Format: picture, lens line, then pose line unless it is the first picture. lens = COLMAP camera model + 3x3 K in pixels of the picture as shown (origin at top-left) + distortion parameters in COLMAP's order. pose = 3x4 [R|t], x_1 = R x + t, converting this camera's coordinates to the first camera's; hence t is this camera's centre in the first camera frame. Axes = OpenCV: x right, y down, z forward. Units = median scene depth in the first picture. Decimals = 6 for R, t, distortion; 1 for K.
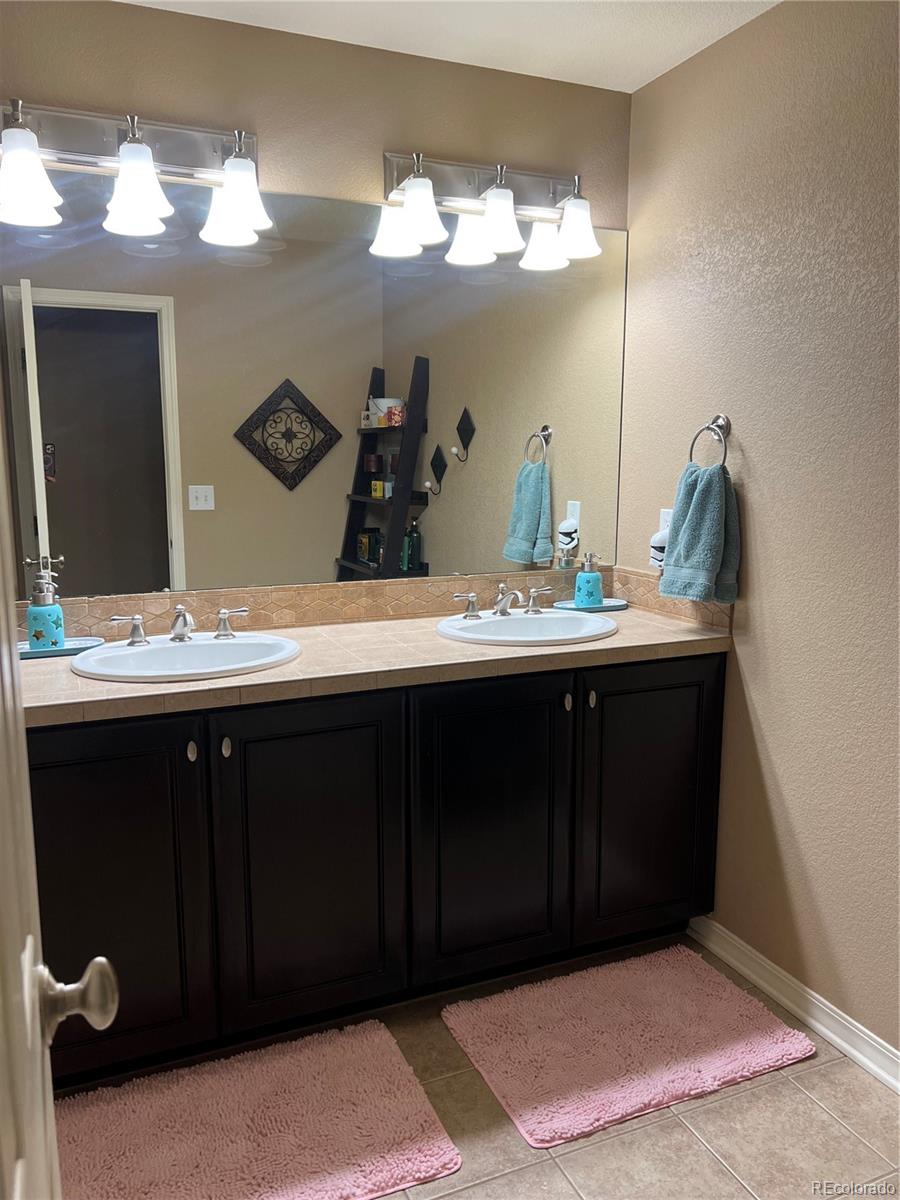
lens RADIAL K [[900.0, 0, 471.4], [0, 900.0, 593.0], [0, 0, 1]] dist [0.056019, -0.064832]
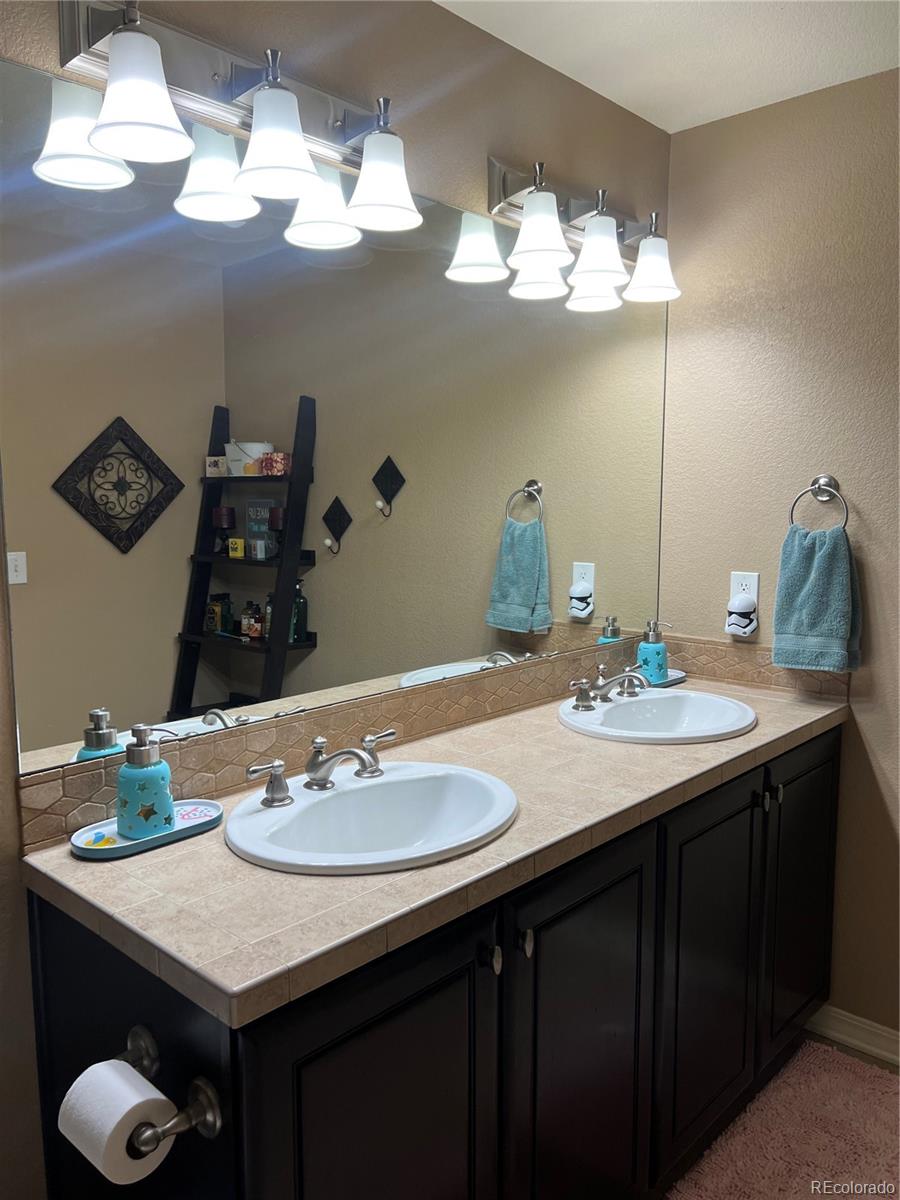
lens RADIAL K [[900.0, 0, 452.7], [0, 900.0, 589.9], [0, 0, 1]] dist [0.056019, -0.064832]
pose [[0.923819, -0.048280, 0.379774, -0.264424], [0.064684, 0.997438, -0.030544, -0.040617], [-0.377326, 0.052783, 0.924575, 0.152766]]
